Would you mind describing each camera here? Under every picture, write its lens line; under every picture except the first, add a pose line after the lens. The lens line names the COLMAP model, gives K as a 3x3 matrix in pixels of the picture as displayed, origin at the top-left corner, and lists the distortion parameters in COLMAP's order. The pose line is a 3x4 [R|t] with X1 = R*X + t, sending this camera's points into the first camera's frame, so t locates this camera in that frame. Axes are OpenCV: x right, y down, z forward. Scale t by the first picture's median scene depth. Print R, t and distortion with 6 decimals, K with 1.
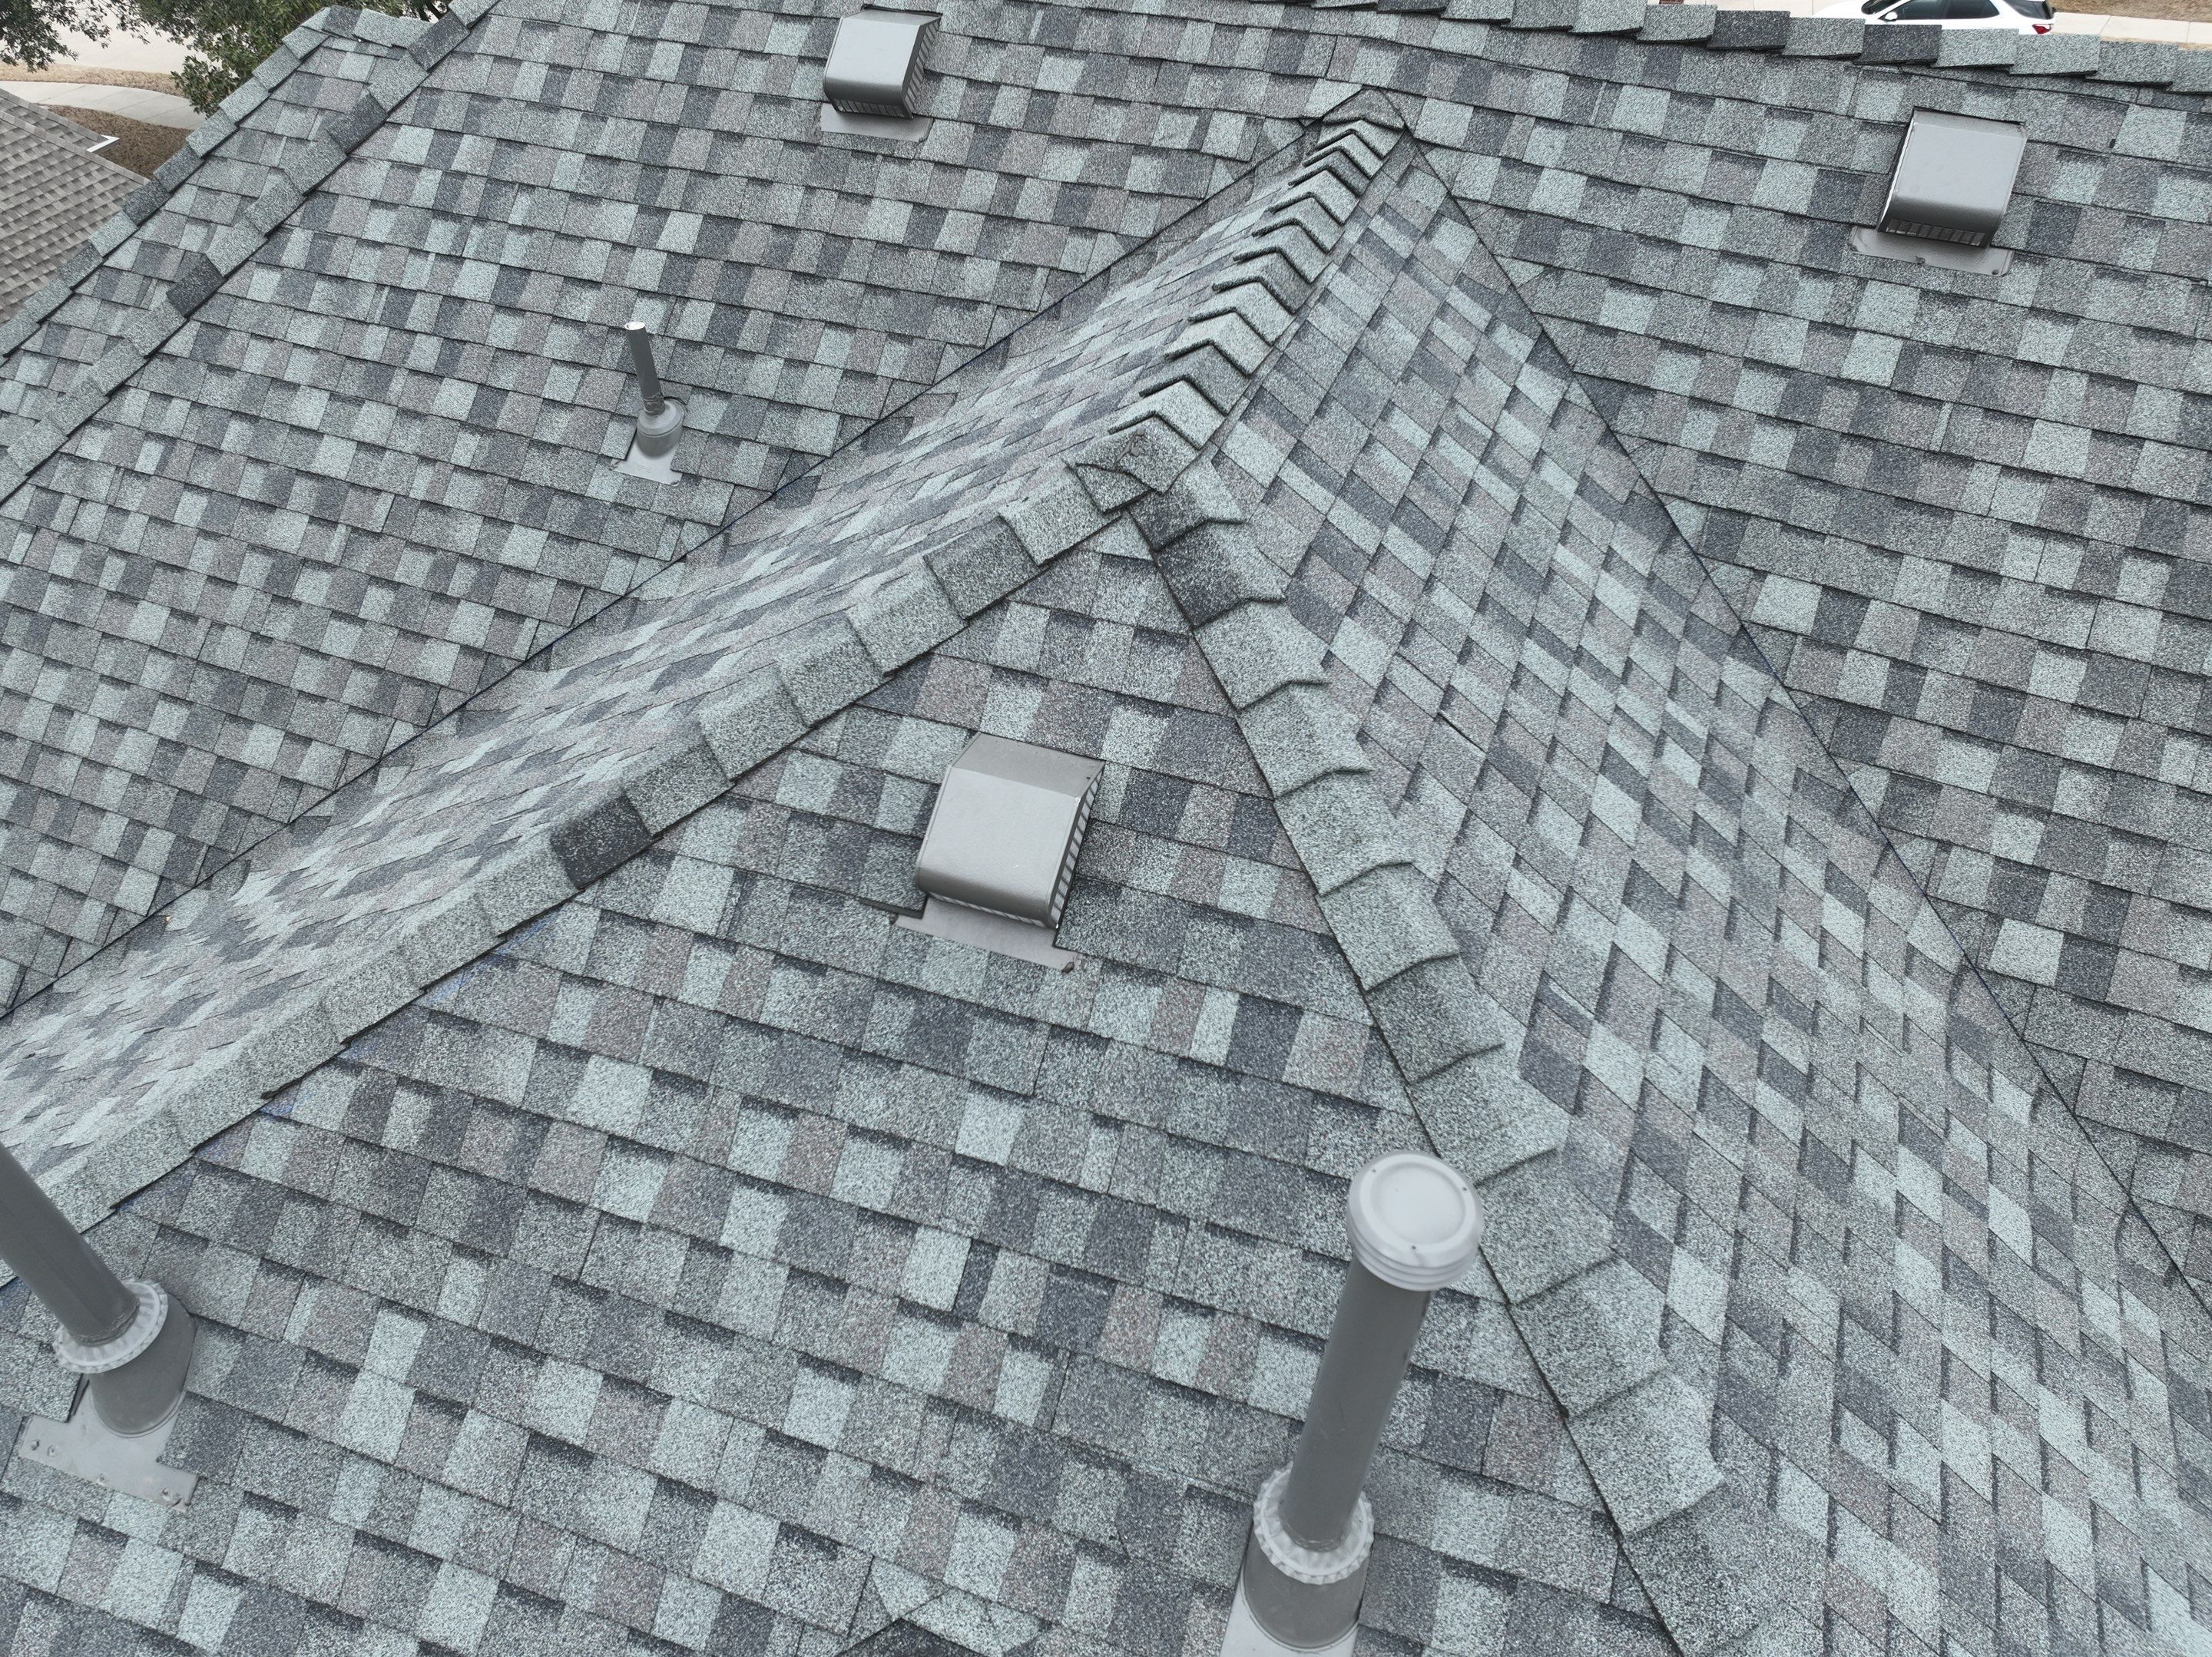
lens RADIAL K [[1551.9, 0, 1104.2], [0, 1551.9, 831.7], [0, 0, 1]] dist [-0.001107, 0.019804]
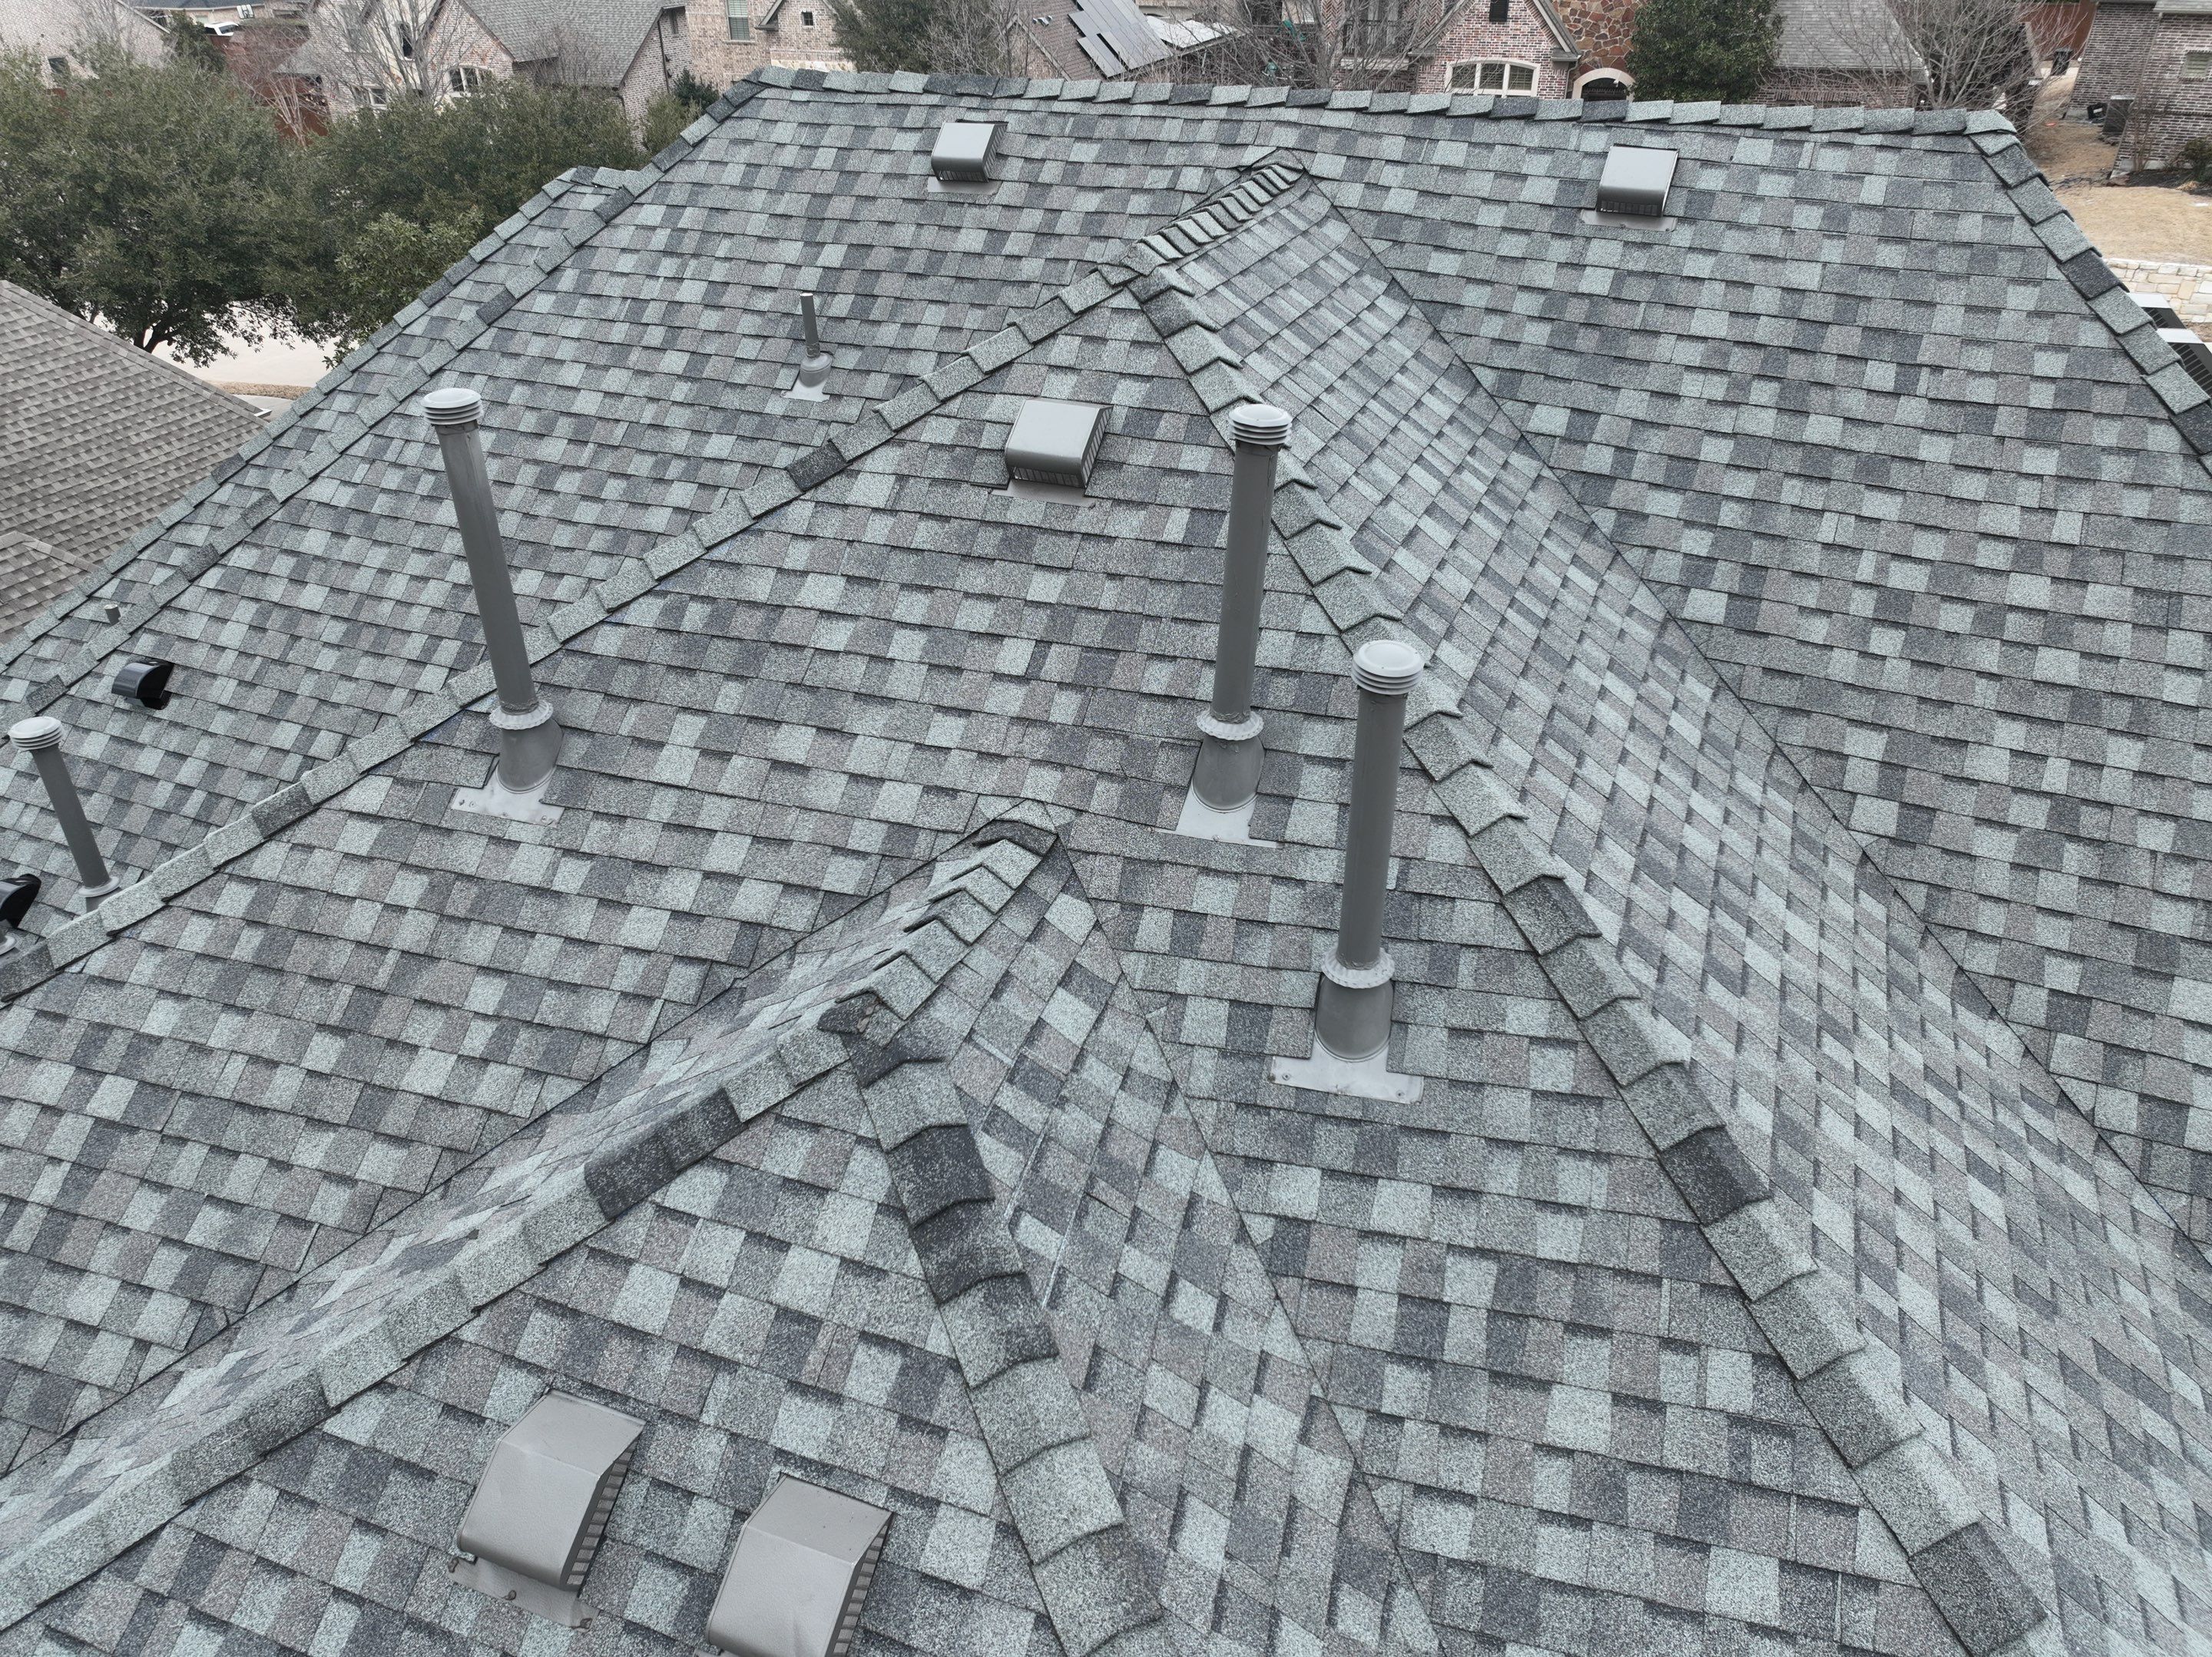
lens RADIAL K [[1551.9, 0, 1105.6], [0, 1551.9, 833.5], [0, 0, 1]] dist [-0.001107, 0.019804]
pose [[0.999991, 0.000314, -0.004125, -0.000891], [-0.001130, 0.979969, -0.199149, 0.595328], [0.003980, 0.199152, 0.979961, -0.468416]]
